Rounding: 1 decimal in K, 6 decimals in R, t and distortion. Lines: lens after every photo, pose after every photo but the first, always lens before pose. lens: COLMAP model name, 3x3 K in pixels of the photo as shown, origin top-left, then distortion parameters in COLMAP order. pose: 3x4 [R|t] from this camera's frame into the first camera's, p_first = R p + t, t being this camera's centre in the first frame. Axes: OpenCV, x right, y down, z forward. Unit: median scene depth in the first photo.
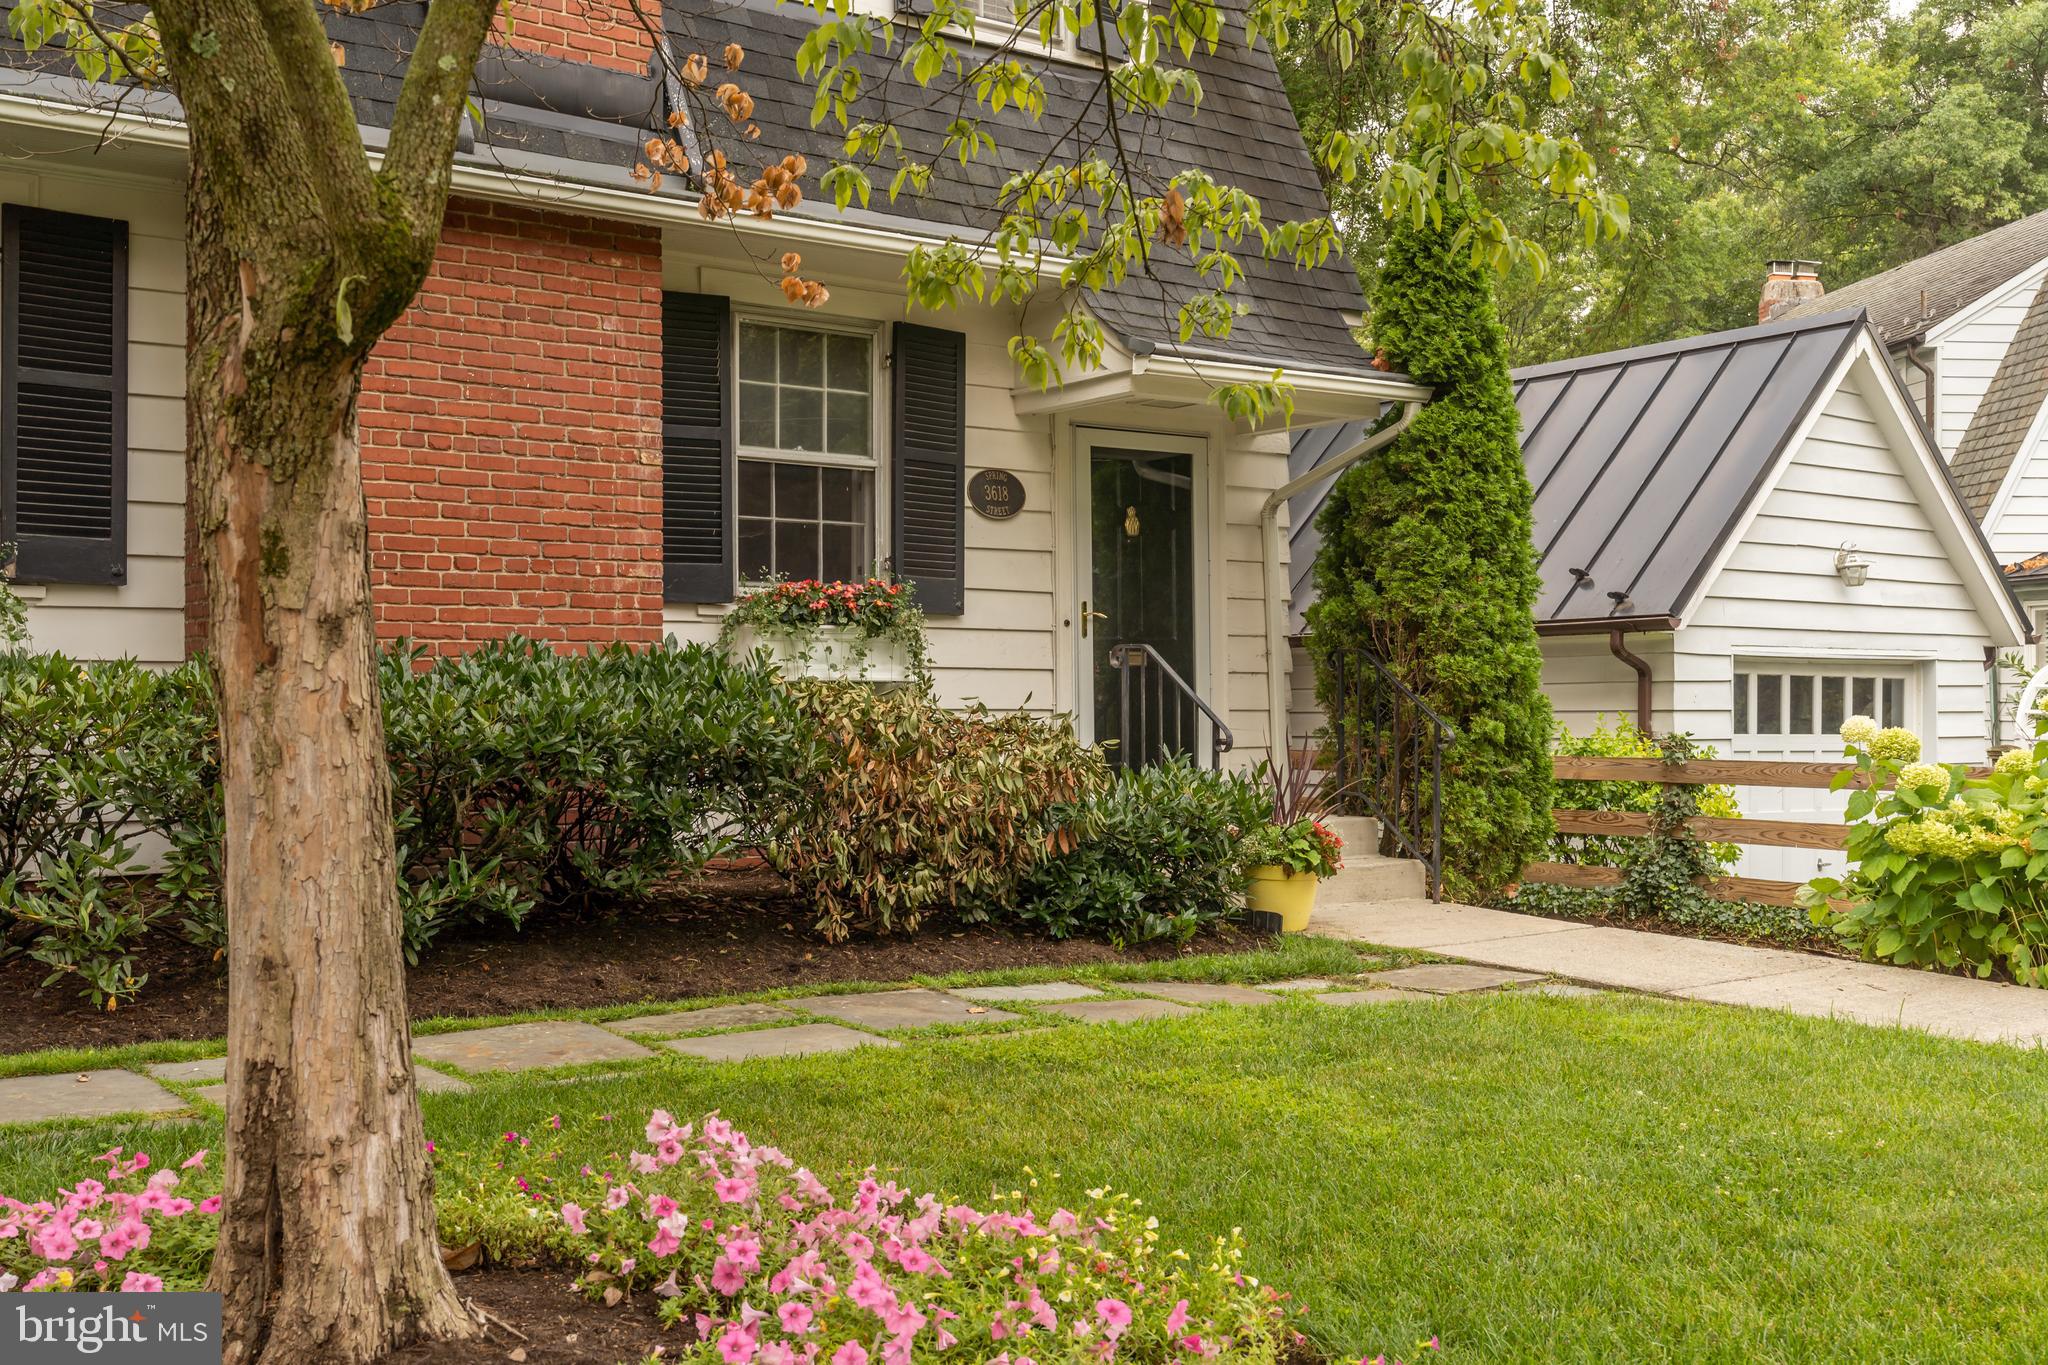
lens RADIAL K [[2022.6, 0, 1024.0], [0, 2022.6, 682.5], [0, 0, 1]] dist [-0.010757, 0.005552]
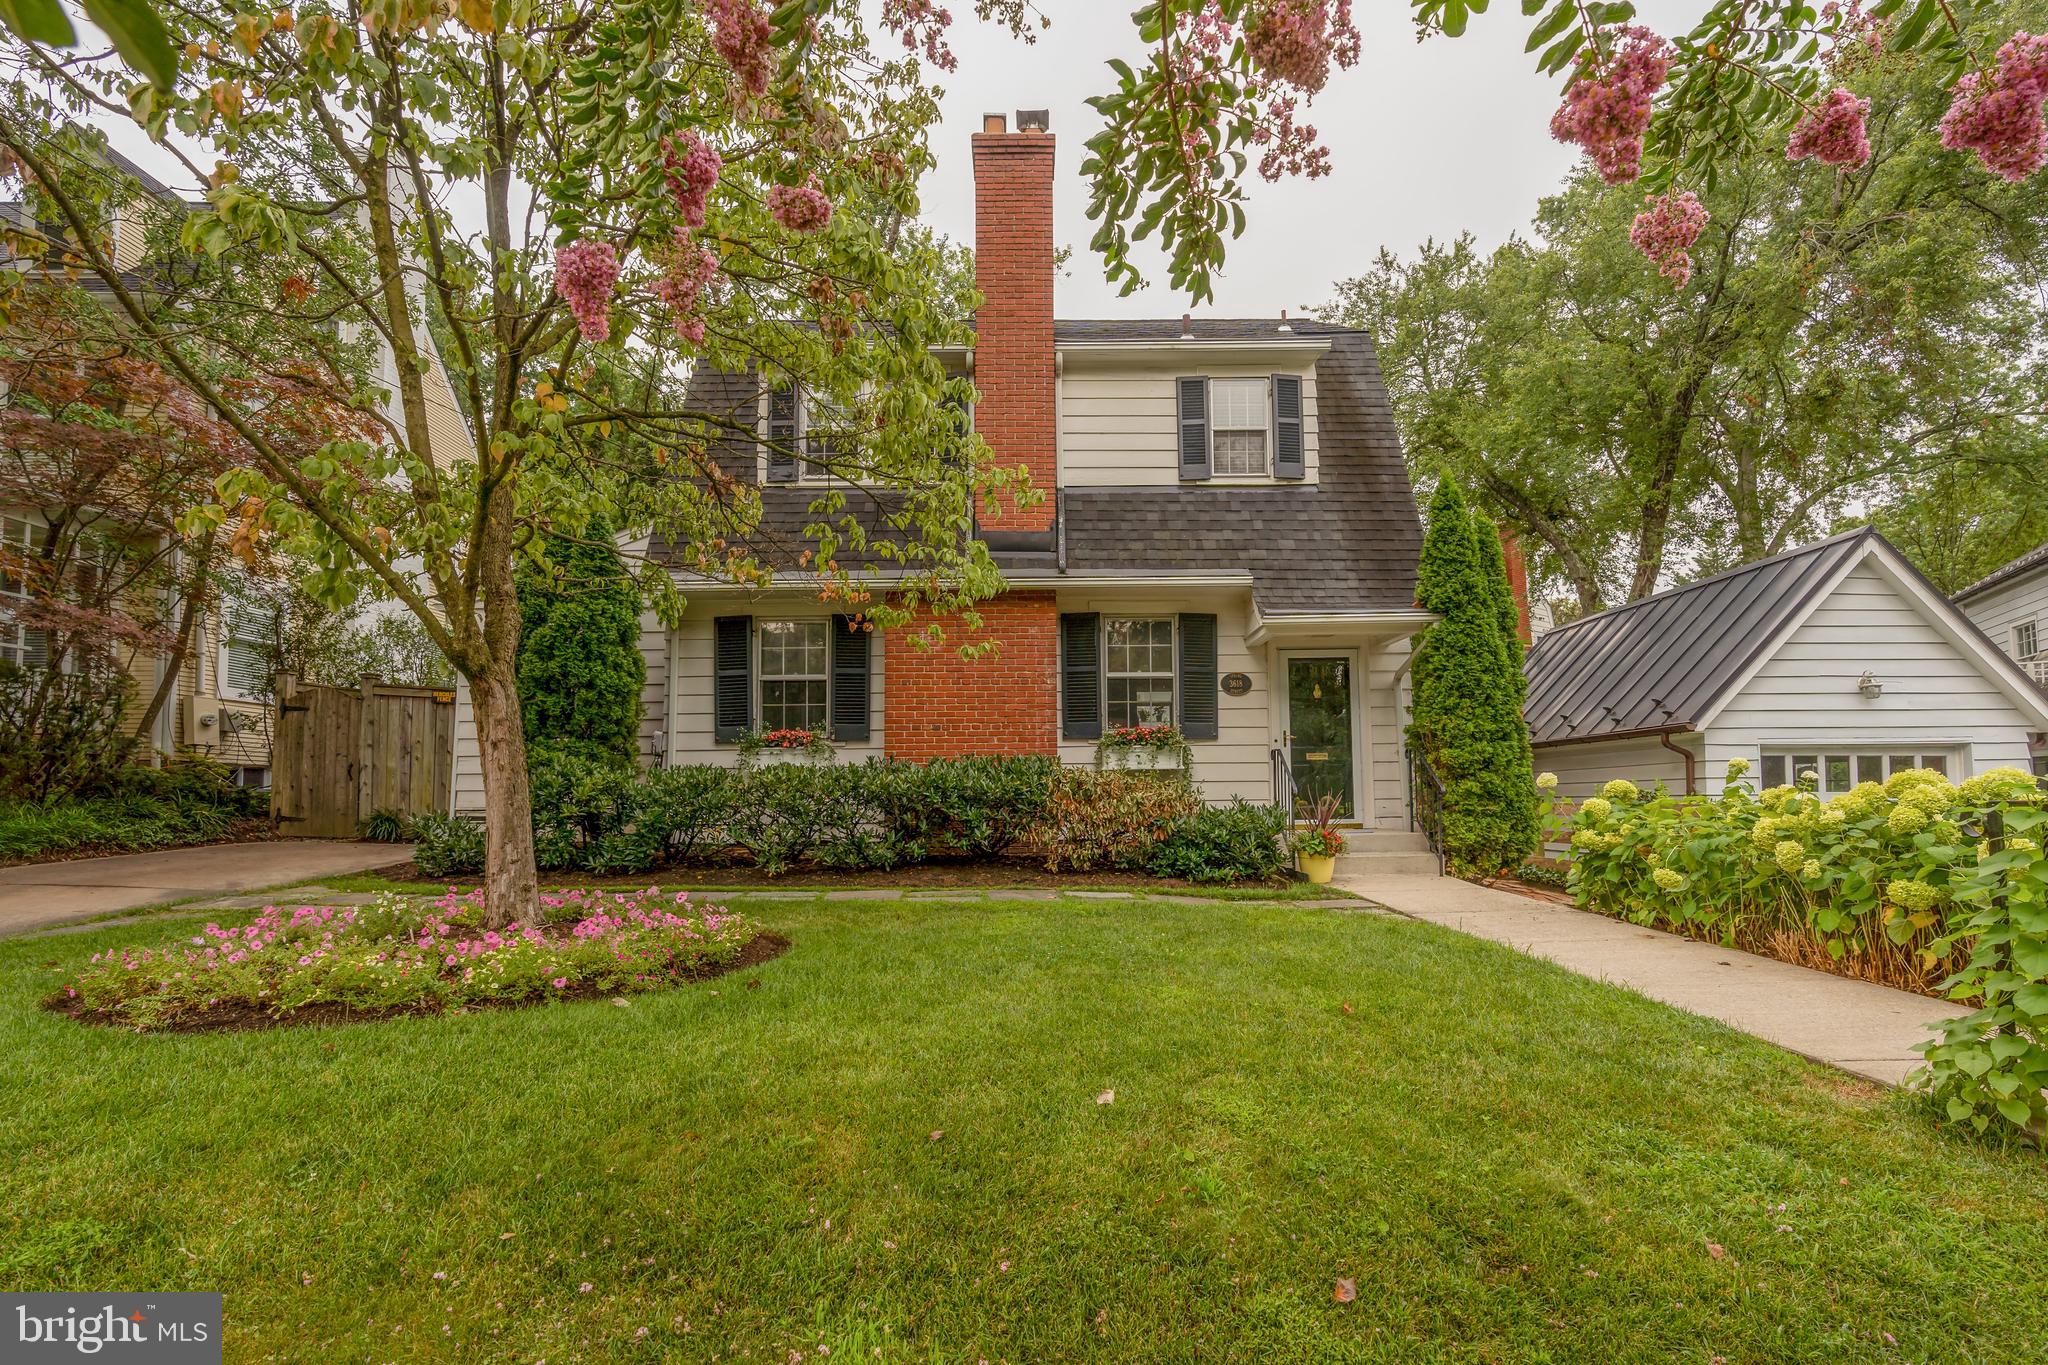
lens RADIAL K [[976.8, 0, 1061.6], [0, 976.8, 733.1], [0, 0, 1]] dist [-0.001465, -0.000123]
pose [[0.825638, -0.044981, -0.562405, 0.432610], [0.014422, 0.998174, -0.058662, 0.020937], [0.564017, 0.040323, 0.824778, 0.010464]]
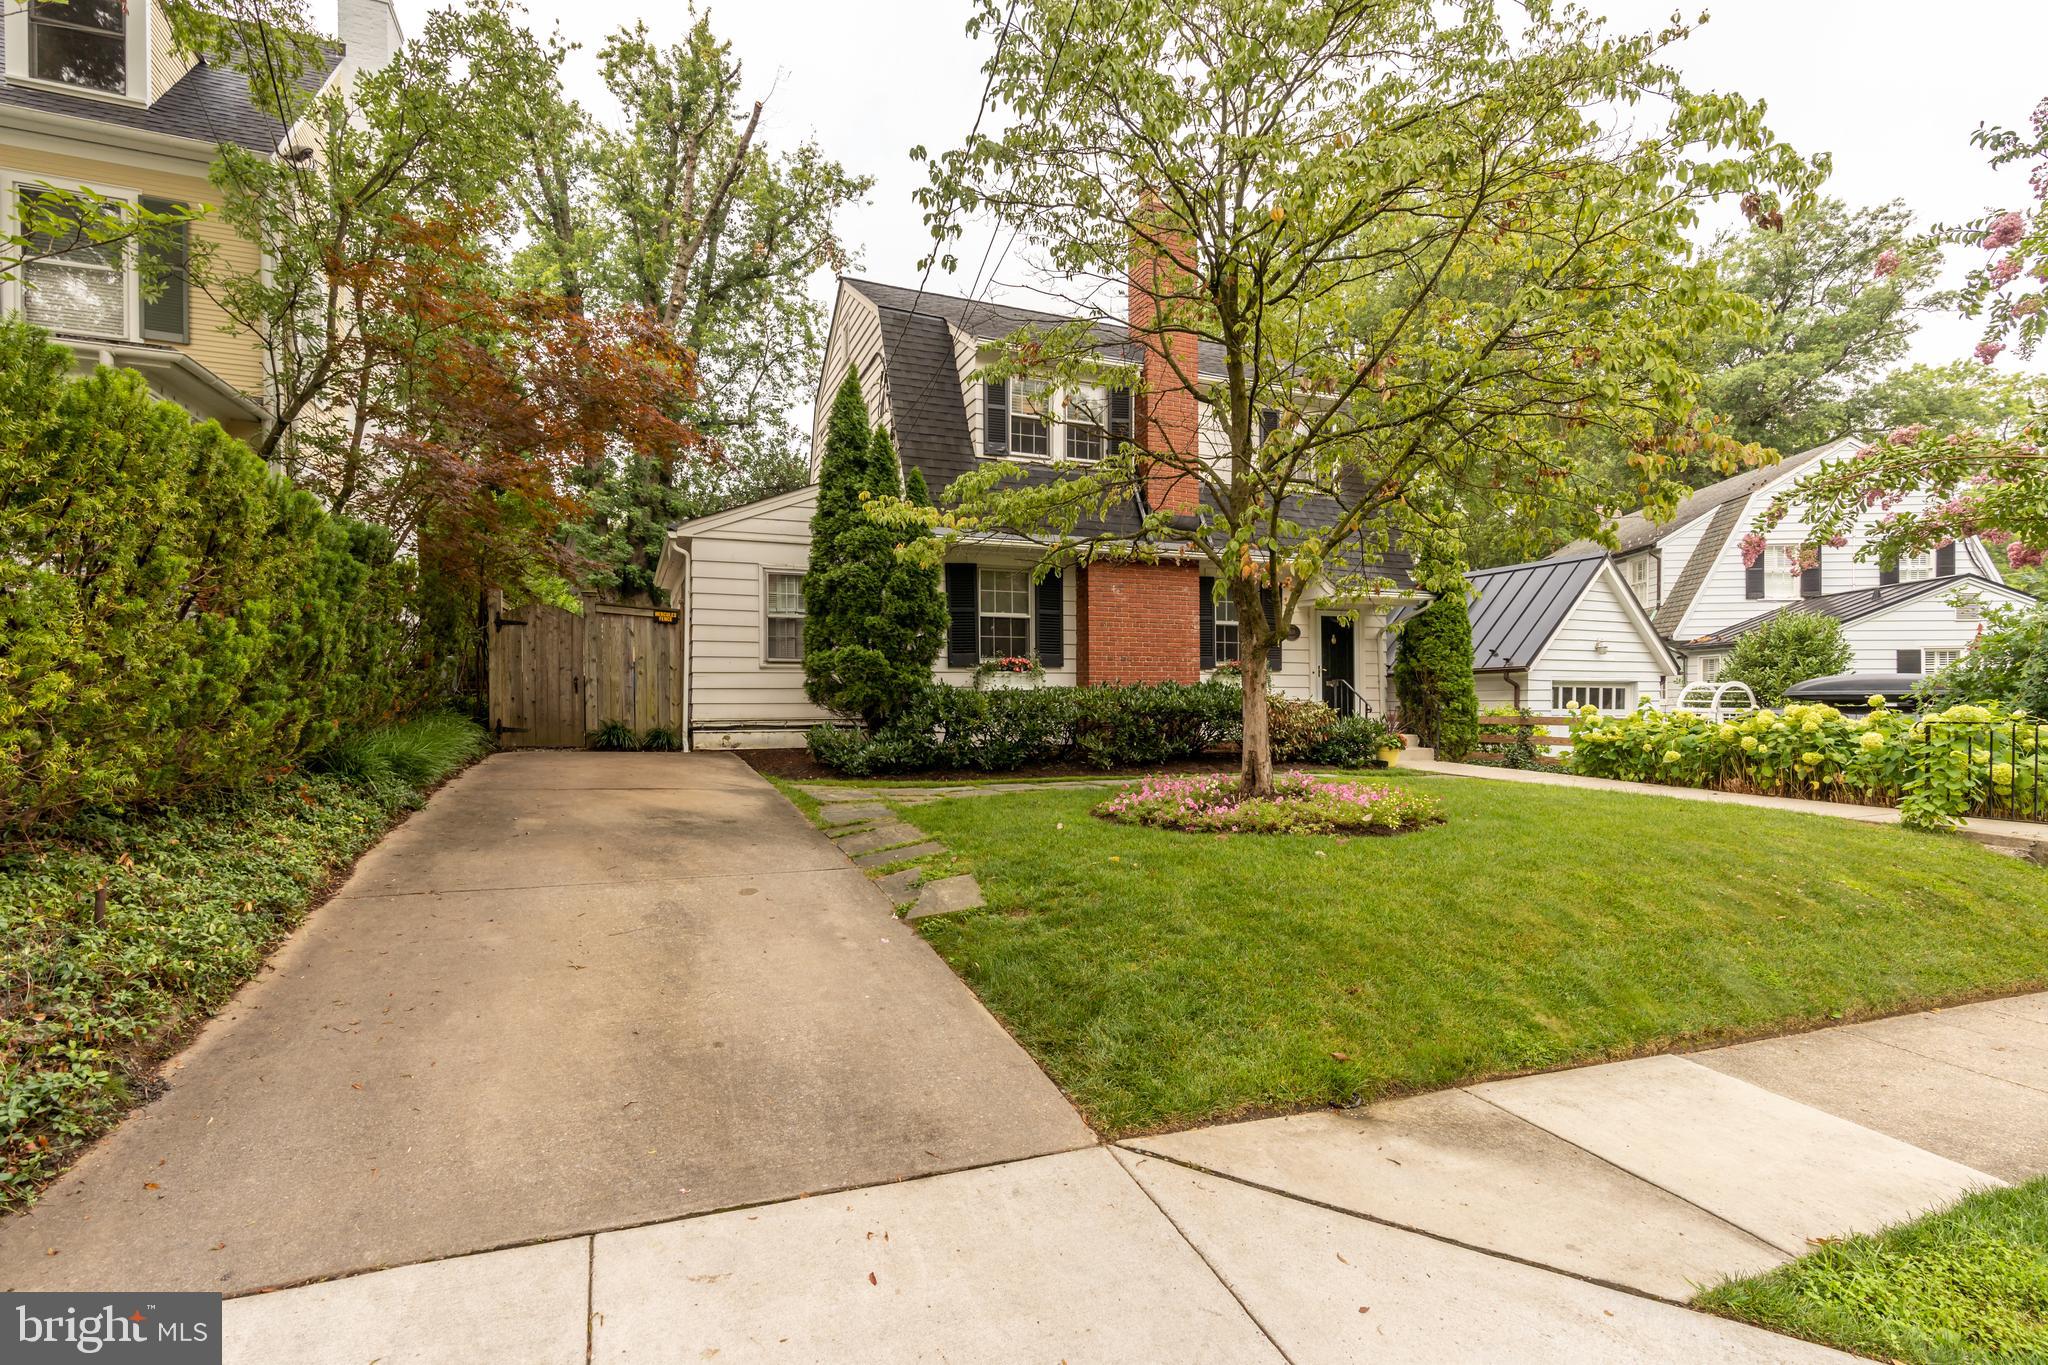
lens RADIAL K [[968.2, 0, 1034.5], [0, 968.2, 712.0], [0, 0, 1]] dist [-0.001167, 0.000091]
pose [[0.981147, -0.000164, -0.193261, -0.117198], [0.004583, 0.999738, 0.022419, -0.003891], [0.193207, -0.022882, 0.980891, -0.581150]]
